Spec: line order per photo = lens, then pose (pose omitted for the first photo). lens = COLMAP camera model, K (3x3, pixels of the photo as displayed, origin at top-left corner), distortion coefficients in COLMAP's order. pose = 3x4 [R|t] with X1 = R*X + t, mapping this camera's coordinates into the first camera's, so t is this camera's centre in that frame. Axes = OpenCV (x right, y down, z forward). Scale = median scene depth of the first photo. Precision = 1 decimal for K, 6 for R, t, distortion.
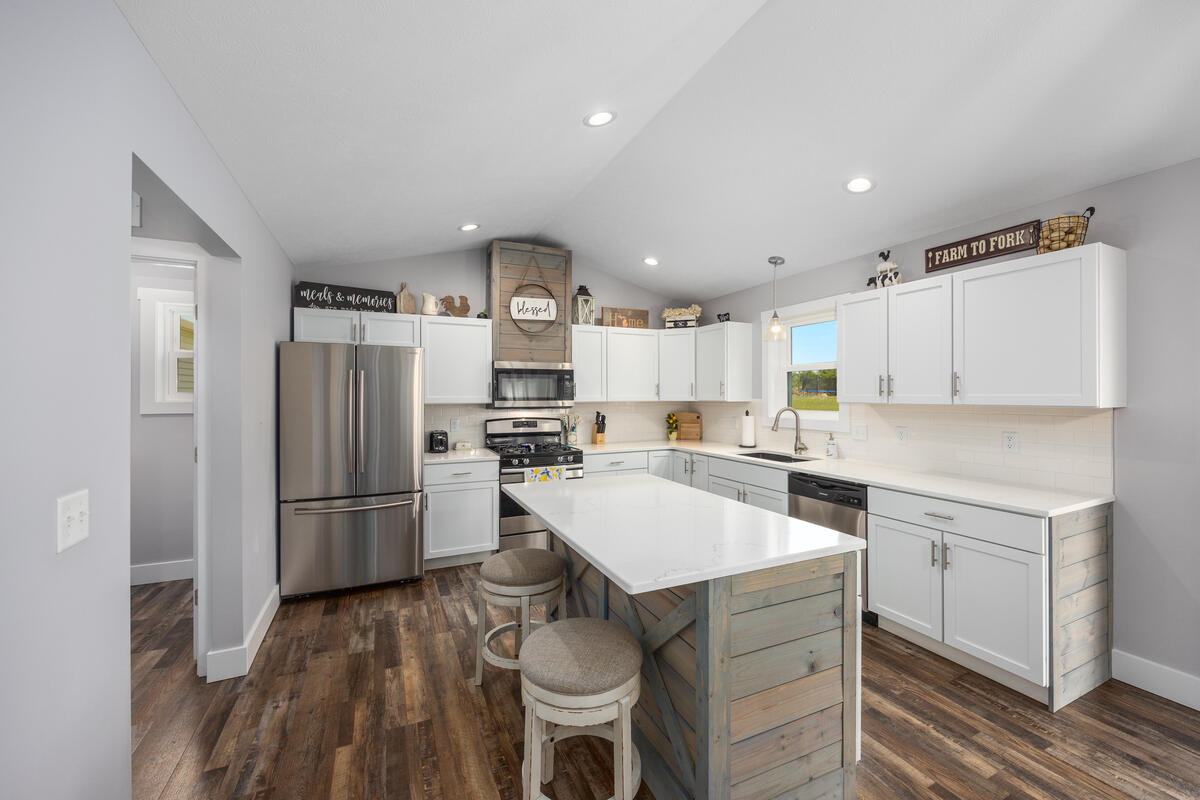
lens RADIAL K [[484.3, 0, 598.4], [0, 484.3, 395.7], [0, 0, 1]] dist [0.000826, 0.000077]
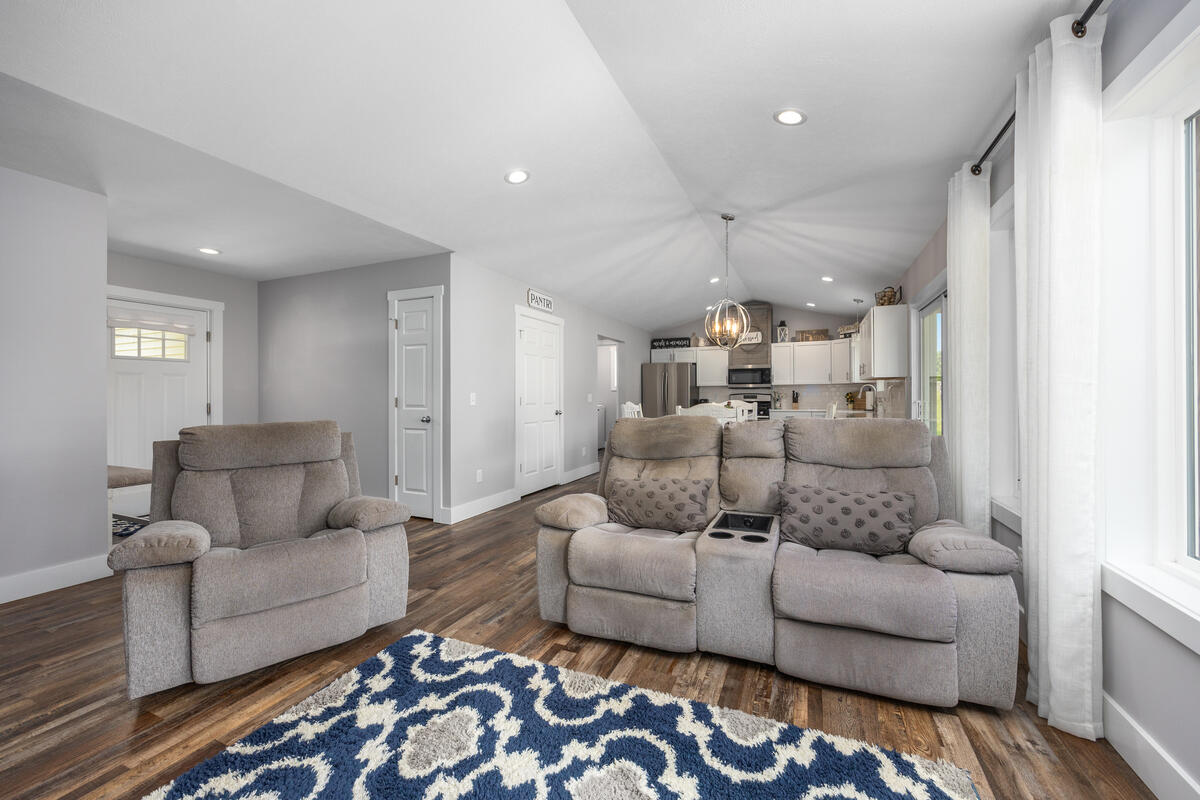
lens RADIAL K [[484.3, 0, 599.5], [0, 484.3, 401.8], [0, 0, 1]] dist [0.000826, 0.000077]
pose [[0.674116, -0.005447, -0.738605, 1.022263], [0.002234, 0.999983, -0.005336, 0.100559], [0.738622, 0.001947, 0.674117, -0.877261]]
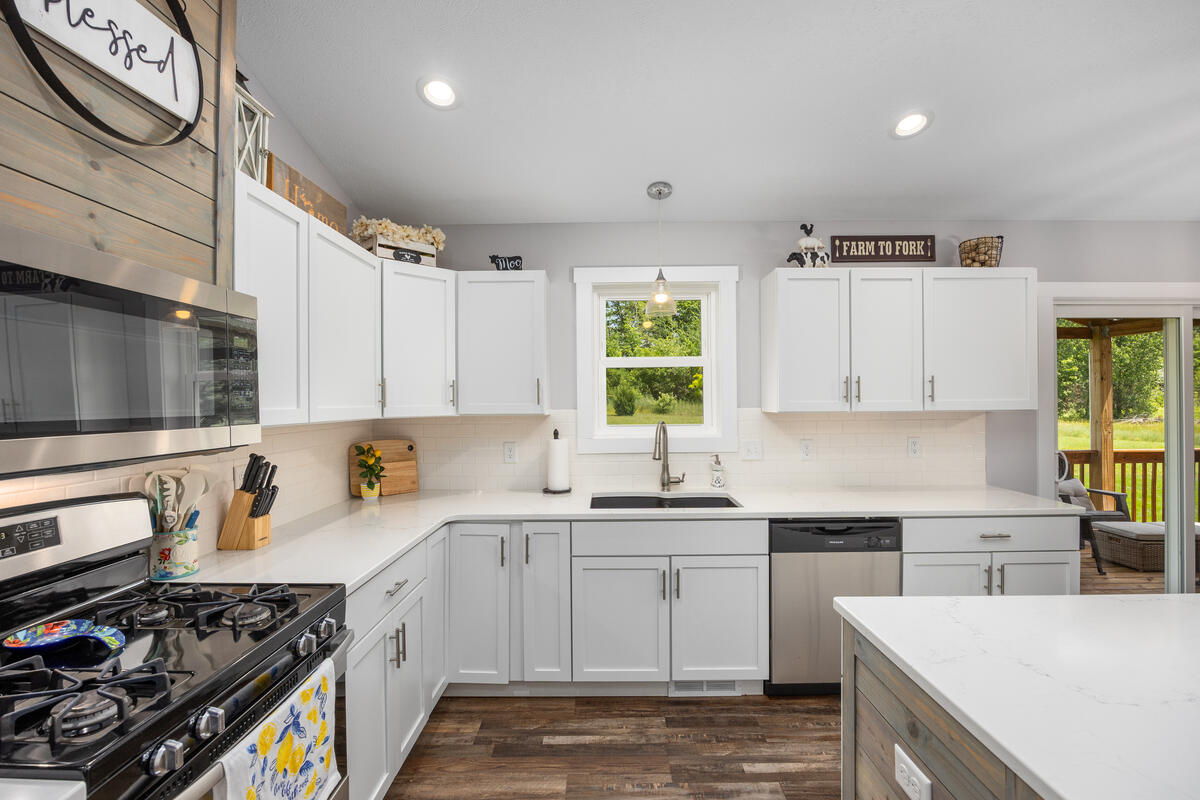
lens RADIAL K [[534.4, 0, 601.1], [0, 534.4, 401.0], [0, 0, 1]] dist [-0.015057, -0.000275]
pose [[0.414696, 0.000701, 0.909960, -0.294818], [0.008508, 0.999953, -0.004648, -0.000763], [-0.909920, 0.009670, 0.414670, 0.772072]]
